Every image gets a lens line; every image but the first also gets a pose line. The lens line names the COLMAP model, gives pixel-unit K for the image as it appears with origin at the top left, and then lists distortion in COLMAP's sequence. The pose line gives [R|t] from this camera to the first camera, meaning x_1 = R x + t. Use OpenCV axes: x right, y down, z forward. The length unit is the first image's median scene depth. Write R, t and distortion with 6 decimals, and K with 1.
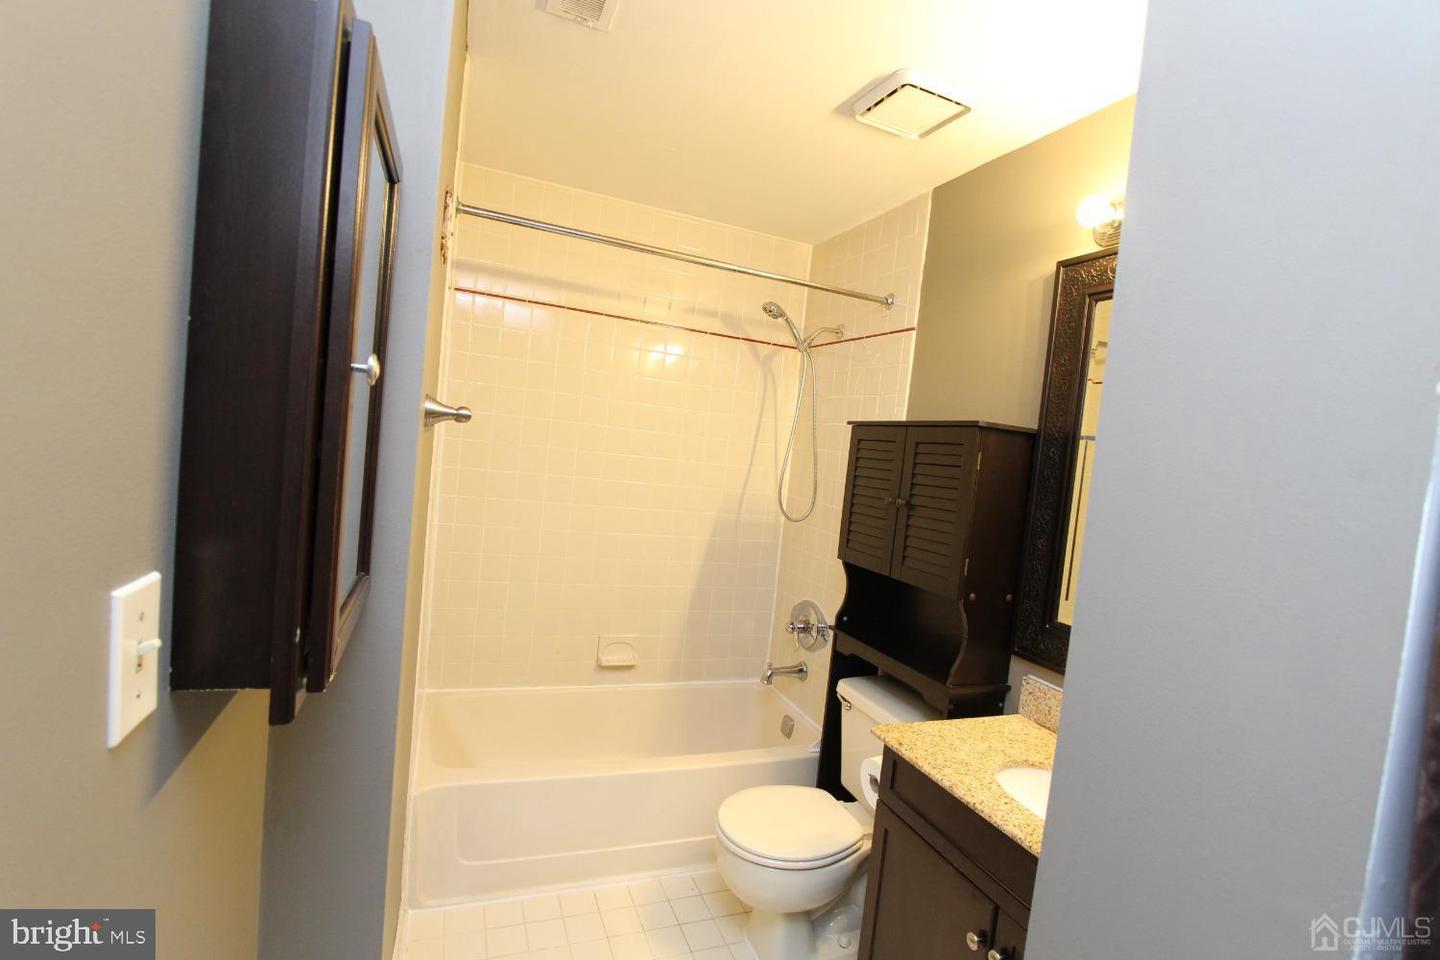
lens RADIAL K [[662.8, 0, 717.0], [0, 662.8, 484.6], [0, 0, 1]] dist [-0.022980, 0.003453]
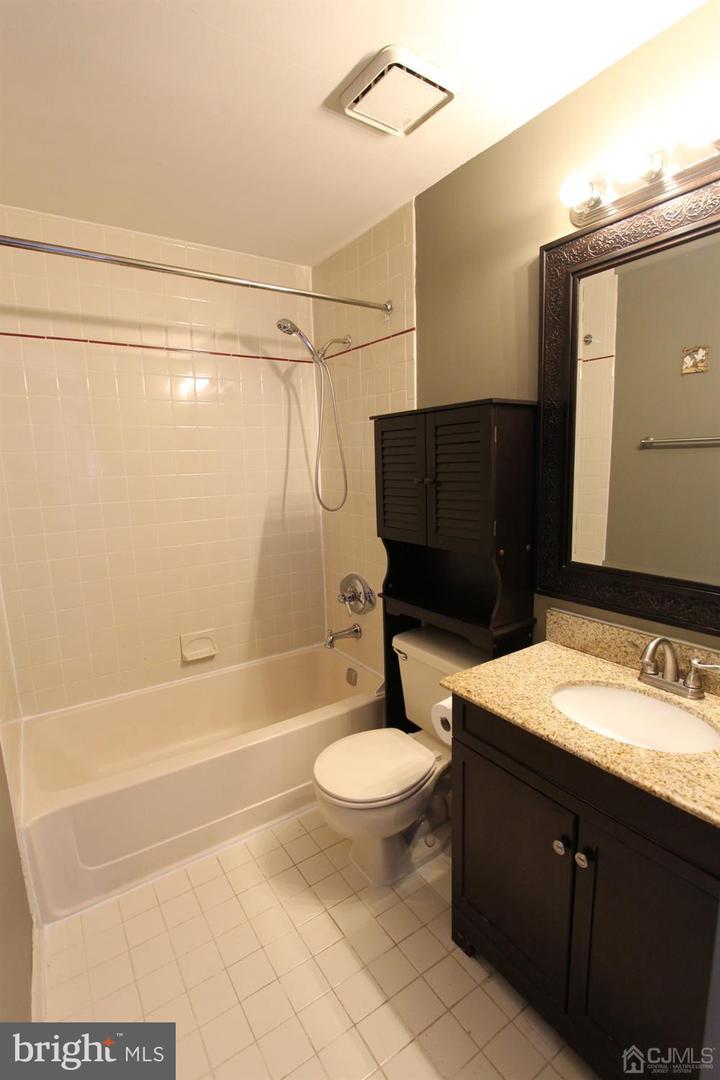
lens RADIAL K [[497.1, 0, 358.7], [0, 497.1, 542.0], [0, 0, 1]] dist [-0.022980, 0.003453]
pose [[0.968782, -0.163316, 0.186521, -0.015477], [0.140387, 0.981495, 0.130226, 0.001507], [-0.204337, -0.099976, 0.973782, 0.155418]]
